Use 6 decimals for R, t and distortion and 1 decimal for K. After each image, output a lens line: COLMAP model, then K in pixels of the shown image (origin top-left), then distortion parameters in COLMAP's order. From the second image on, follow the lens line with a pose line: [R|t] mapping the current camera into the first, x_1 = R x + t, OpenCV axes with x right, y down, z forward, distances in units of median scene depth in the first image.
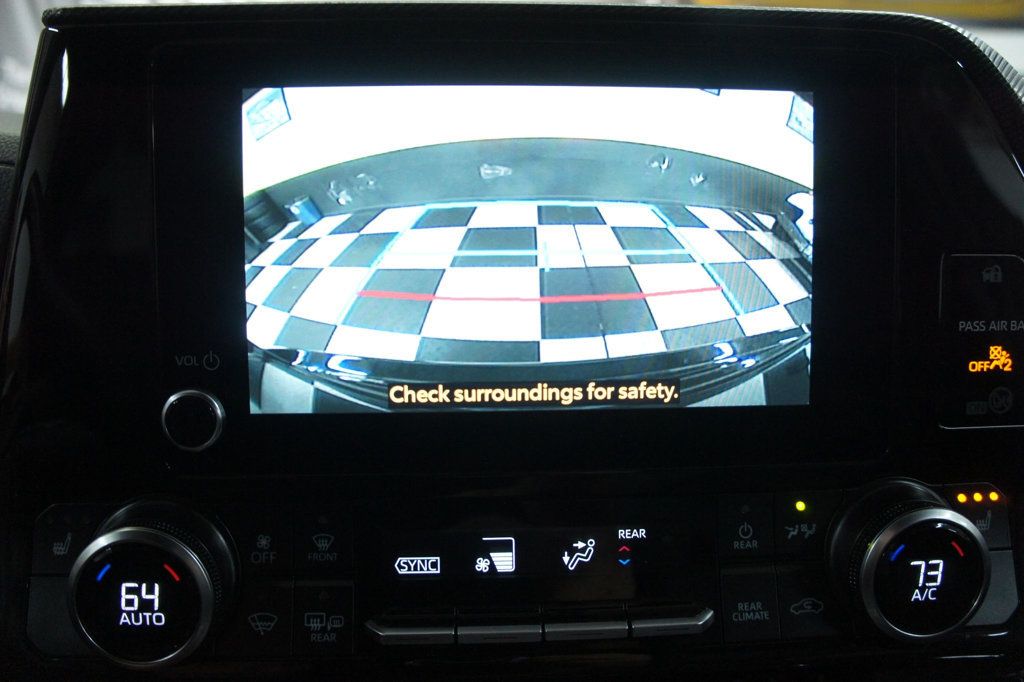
lens RADIAL K [[808.4, 0, 508.2], [0, 808.4, 340.9], [0, 0, 1]] dist [-0.156446, 0.099669]
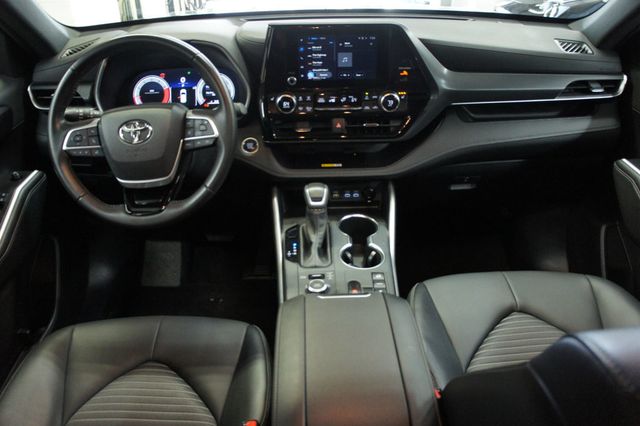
lens RADIAL K [[505.2, 0, 320.7], [0, 505.2, 213.7], [0, 0, 1]] dist [-0.156446, 0.099669]
pose [[0.999572, 0.008935, -0.027862, 0.018263], [0.001106, 0.940012, 0.341141, -0.324892], [0.029239, -0.341025, 0.939599, -3.799011]]
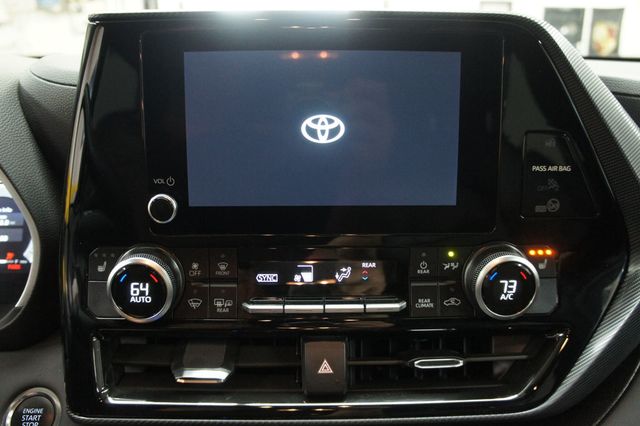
lens RADIAL K [[505.2, 0, 320.0], [0, 505.2, 211.2], [0, 0, 1]] dist [-0.156446, 0.099669]
pose [[0.999418, 0.011986, -0.031923, 0.070402], [-0.009121, 0.996039, 0.088447, -0.016563], [0.032857, -0.088105, 0.995569, -0.325027]]
